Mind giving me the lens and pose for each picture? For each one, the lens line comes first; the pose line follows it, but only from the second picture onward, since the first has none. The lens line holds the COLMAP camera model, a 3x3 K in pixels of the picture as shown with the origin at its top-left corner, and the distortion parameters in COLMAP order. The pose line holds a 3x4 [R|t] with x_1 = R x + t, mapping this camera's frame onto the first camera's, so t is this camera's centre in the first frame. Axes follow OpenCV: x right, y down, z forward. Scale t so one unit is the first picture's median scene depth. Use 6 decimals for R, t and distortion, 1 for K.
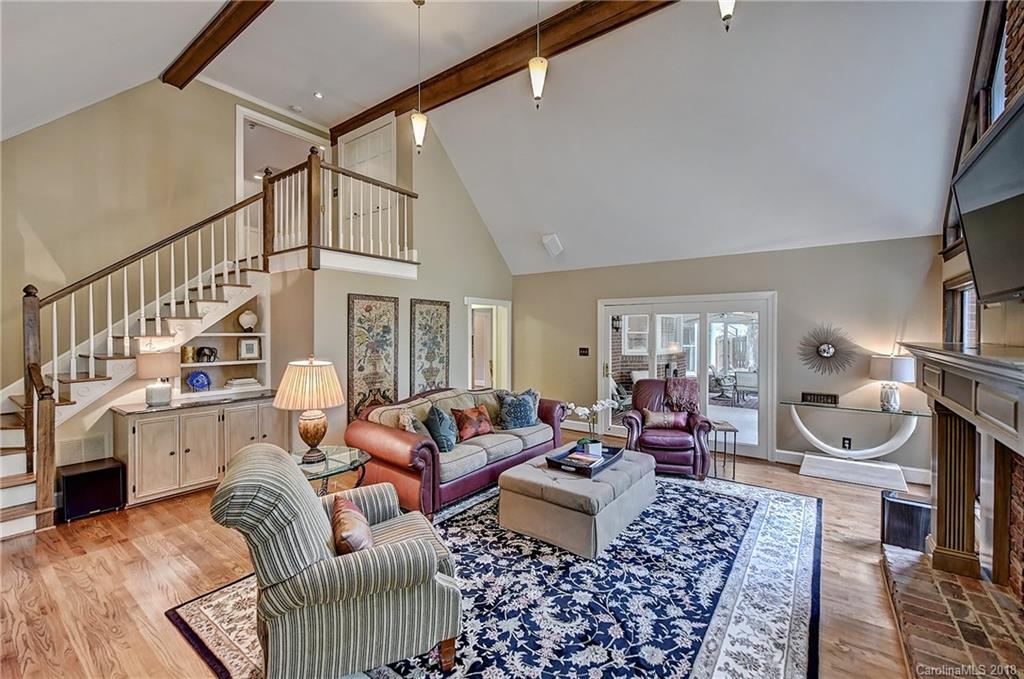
lens RADIAL K [[423.5, 0, 515.9], [0, 423.5, 336.8], [0, 0, 1]] dist [0.006239, -0.000025]
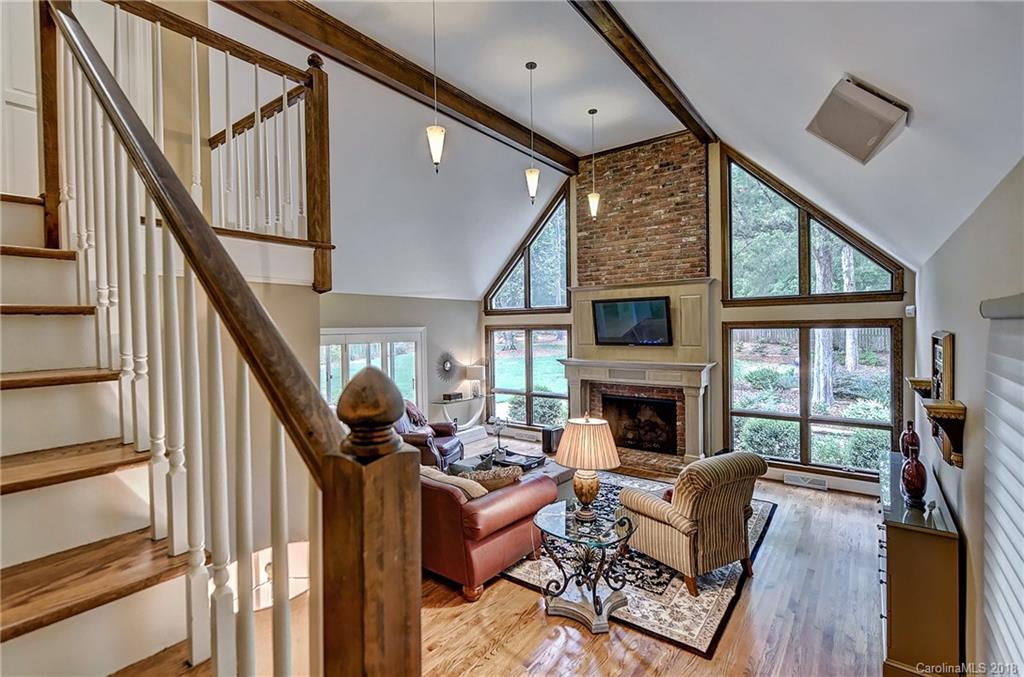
lens RADIAL K [[463.9, 0, 512.0], [0, 463.9, 338.5], [0, 0, 1]] dist [-0.000942, 0.000011]
pose [[0.024185, -0.023319, 0.999436, -1.699057], [0.029054, 0.999322, 0.022613, -0.177002], [-0.999285, 0.028490, 0.024846, 1.236651]]
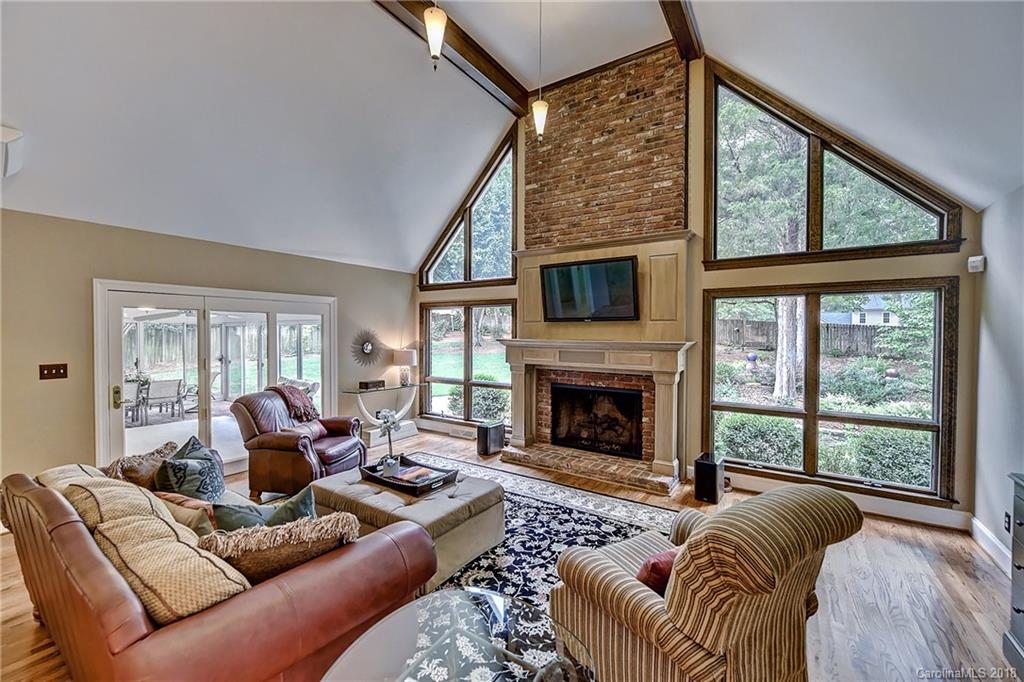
lens RADIAL K [[405.5, 0, 516.1], [0, 405.5, 339.8], [0, 0, 1]] dist [0.000386, -0.000250]
pose [[-0.048645, -0.019189, 0.998632, -0.911952], [0.009454, 0.999762, 0.019671, -0.022064], [-0.998771, 0.010397, -0.048452, 1.049868]]
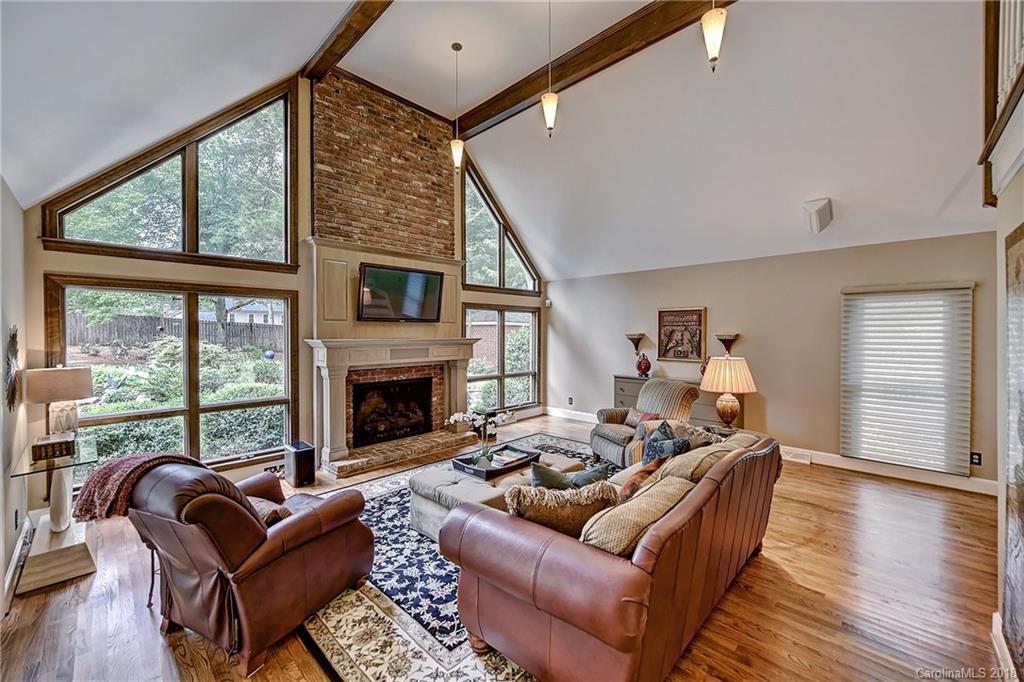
lens RADIAL K [[405.5, 0, 516.1], [0, 405.5, 339.8], [0, 0, 1]] dist [0.000386, -0.000250]
pose [[-0.991037, -0.002916, 0.133558, -0.004574], [0.001395, 0.999481, 0.032173, -0.039551], [-0.133582, 0.032071, -0.990519, 2.492866]]
